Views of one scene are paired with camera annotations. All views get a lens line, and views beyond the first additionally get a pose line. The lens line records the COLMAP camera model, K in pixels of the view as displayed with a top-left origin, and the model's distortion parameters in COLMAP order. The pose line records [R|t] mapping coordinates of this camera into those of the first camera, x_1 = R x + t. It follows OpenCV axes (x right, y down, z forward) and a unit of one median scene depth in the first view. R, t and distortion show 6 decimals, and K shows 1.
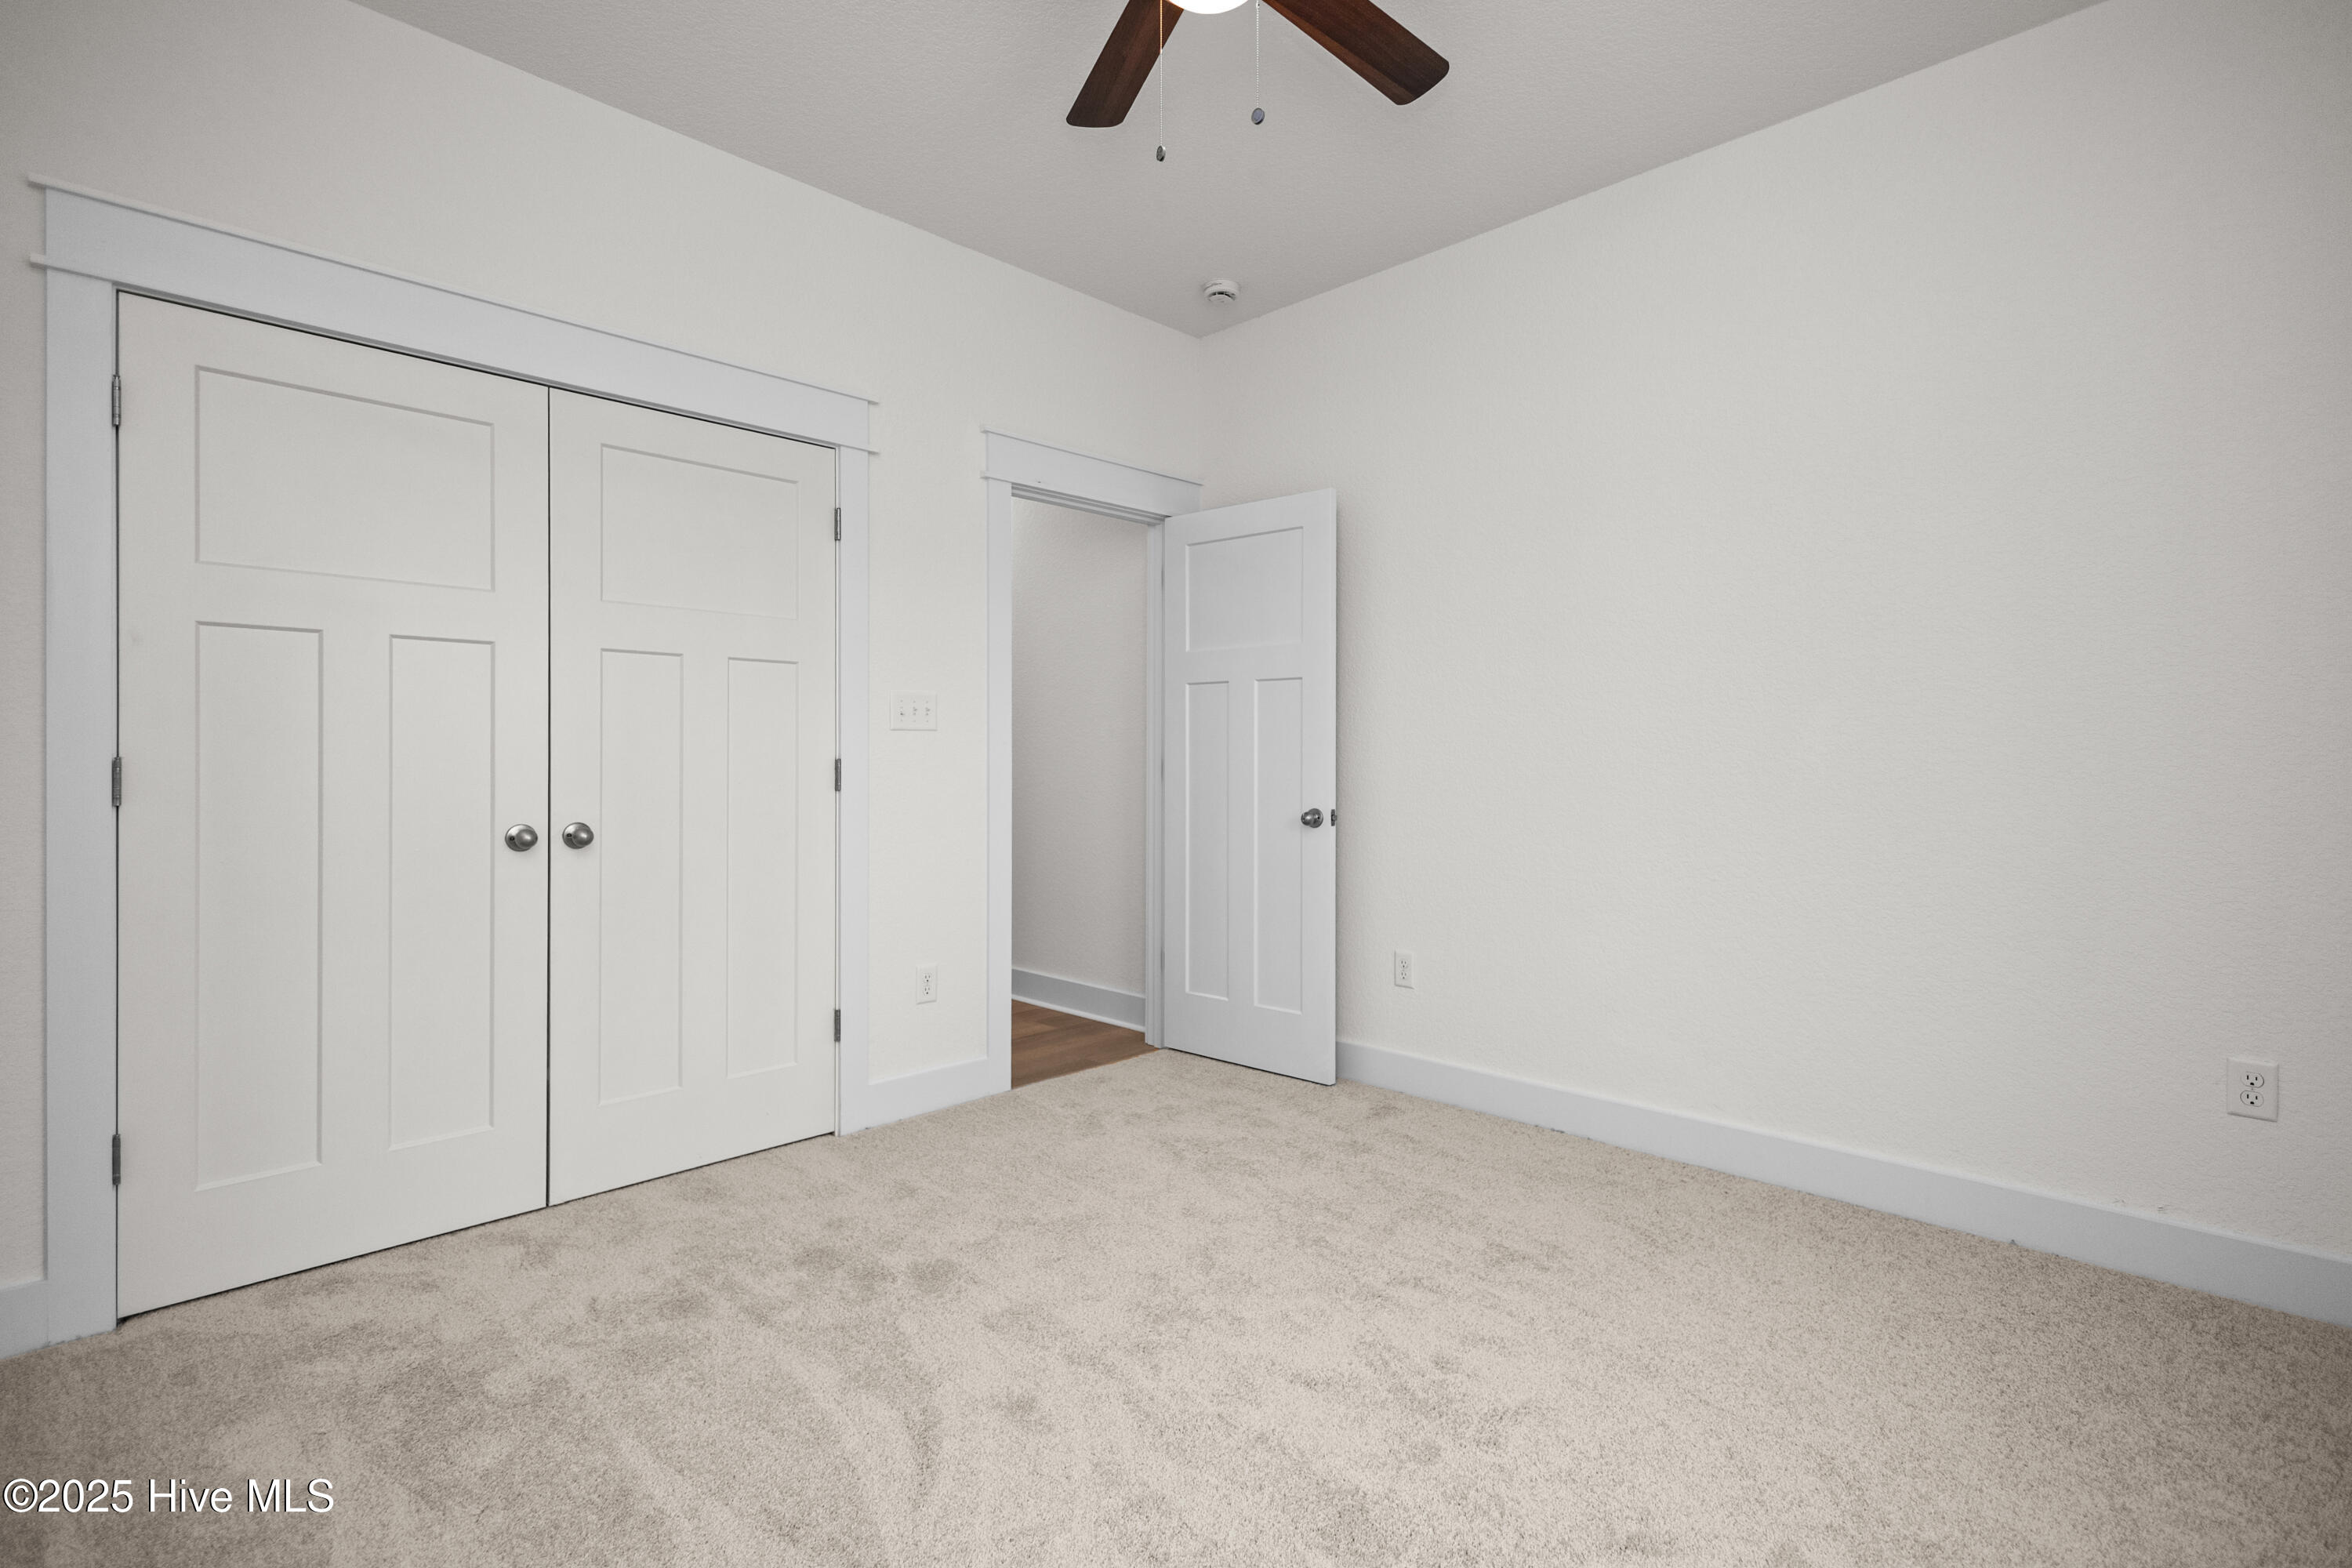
lens RADIAL K [[1108.4, 0, 1176.8], [0, 1108.4, 760.0], [0, 0, 1]] dist [0.001661, 0.000502]
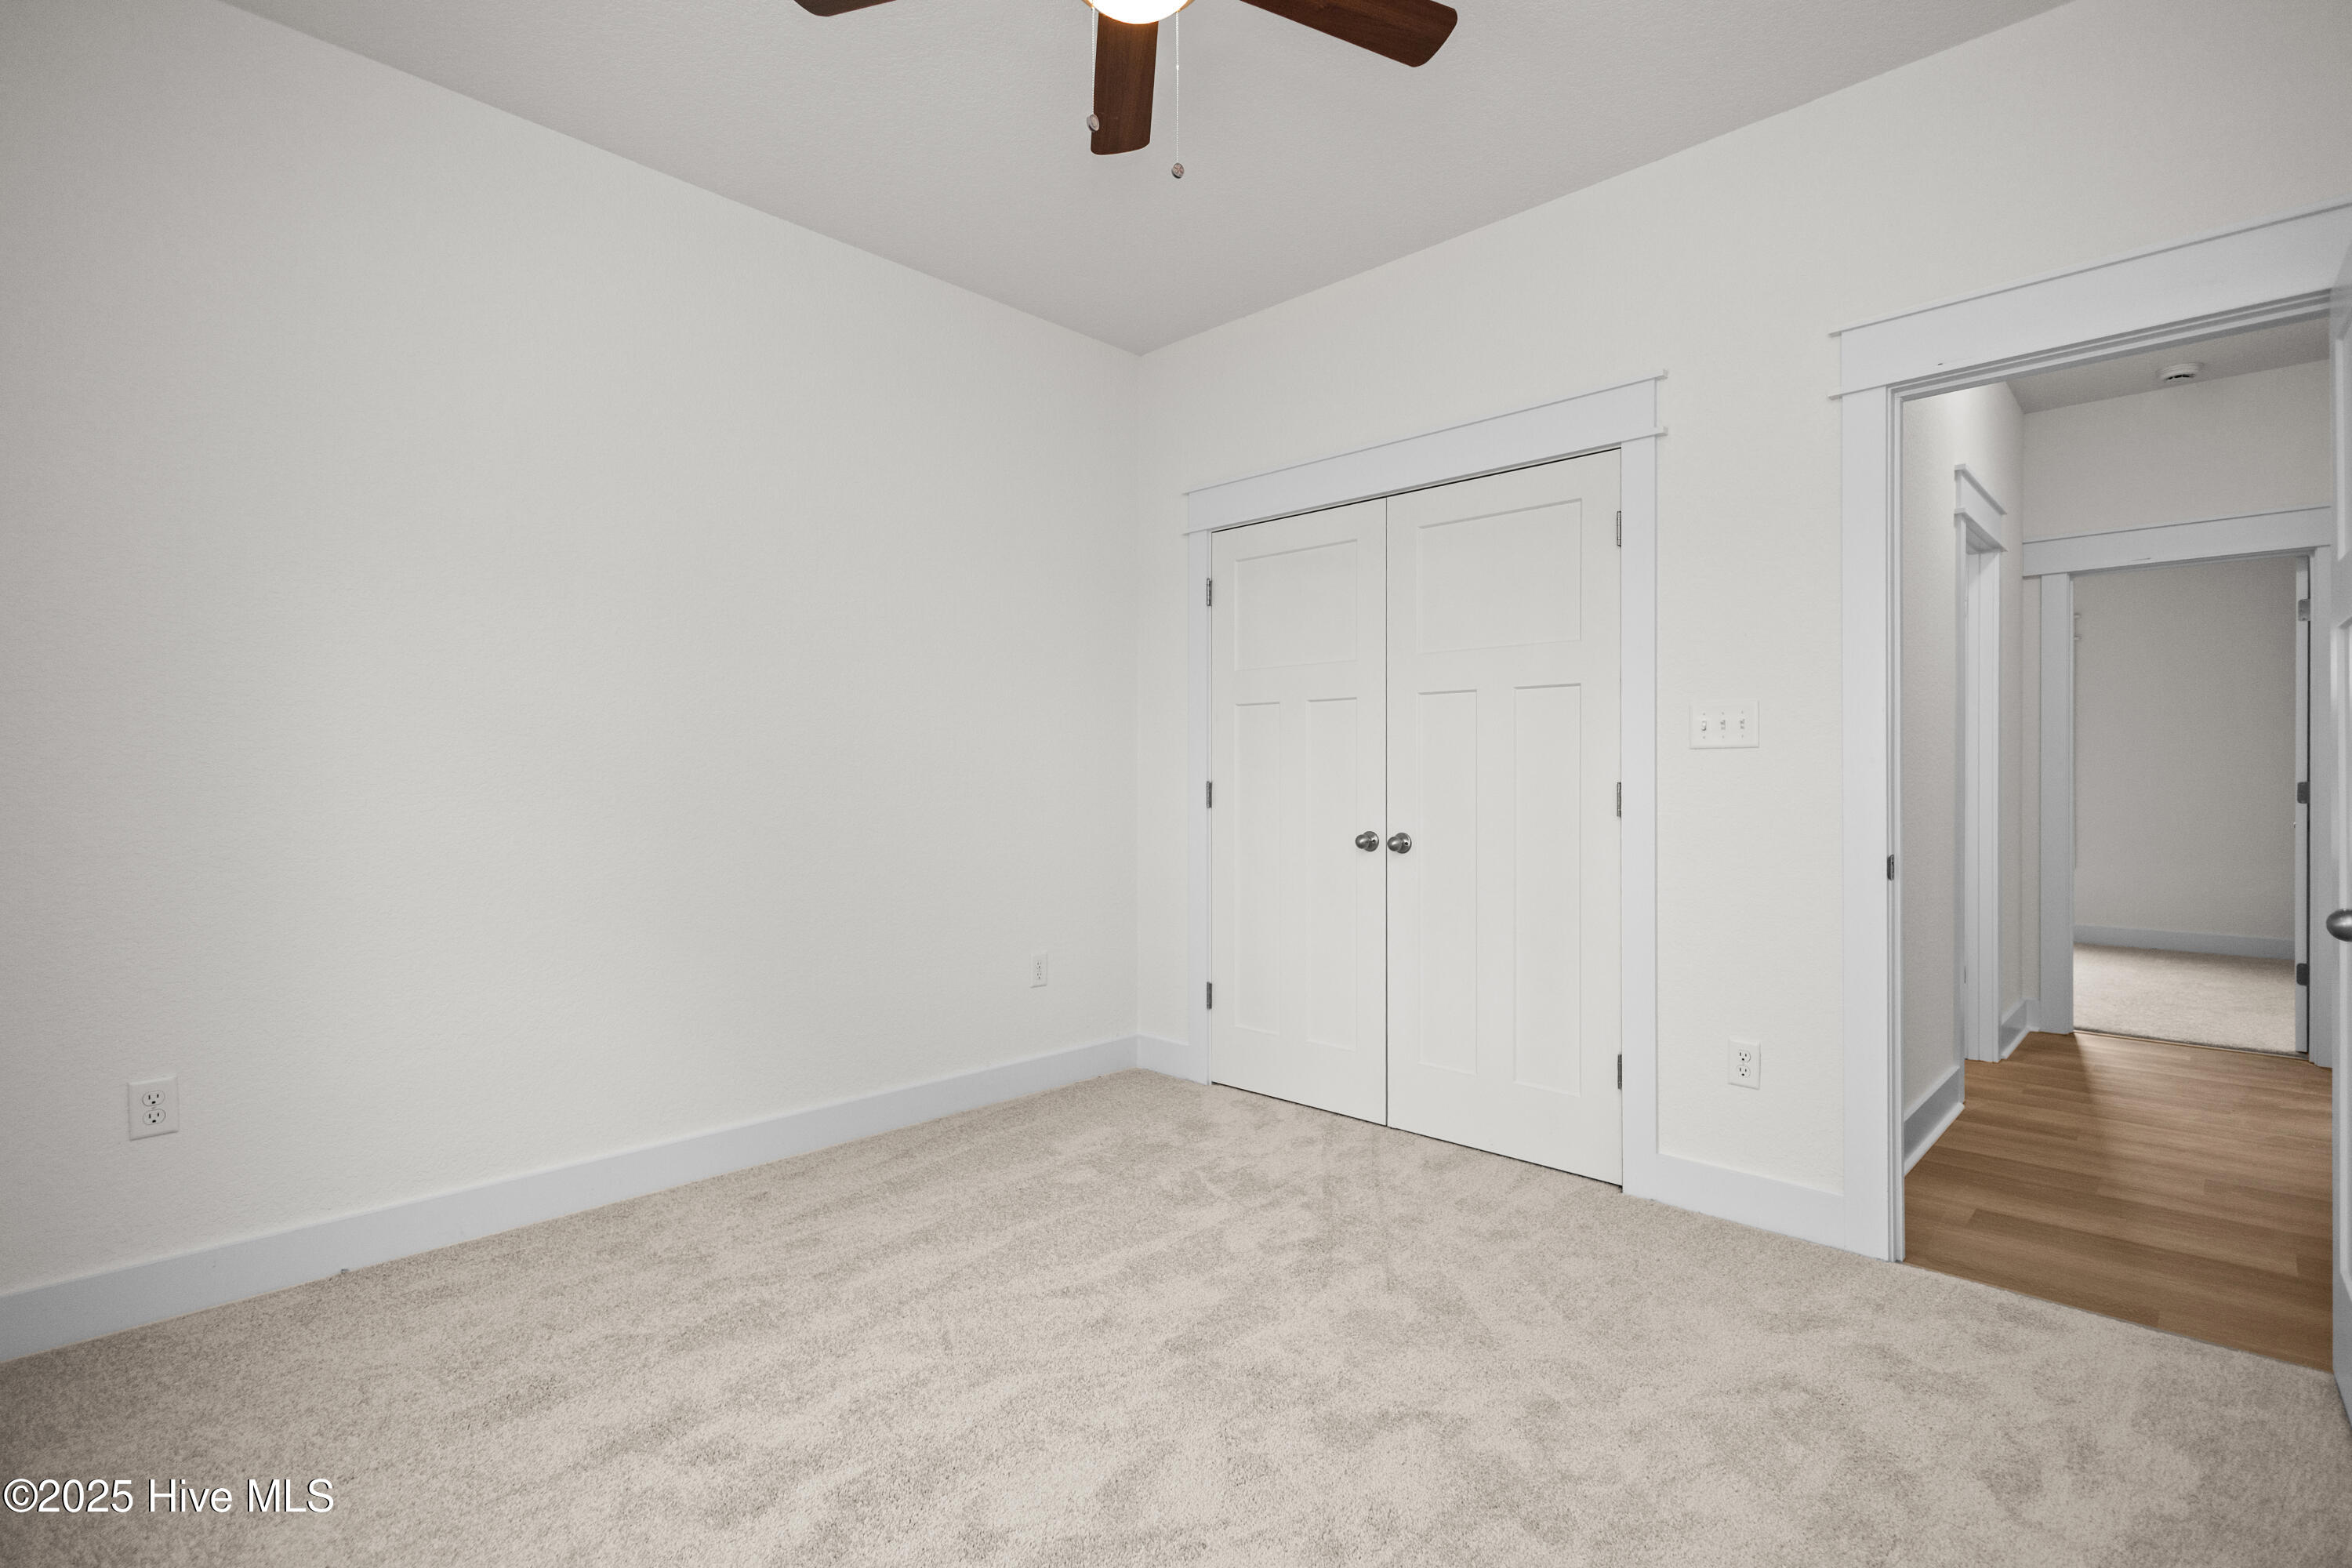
lens RADIAL K [[1101.3, 0, 1176.0], [0, 1101.3, 784.0], [0, 0, 1]] dist [-0.000571, 0.000059]
pose [[0.009614, 0.001758, -0.999952, 0.717032], [-0.004003, 0.999991, 0.001719, -0.000037], [0.999946, 0.003987, 0.009621, 0.733355]]
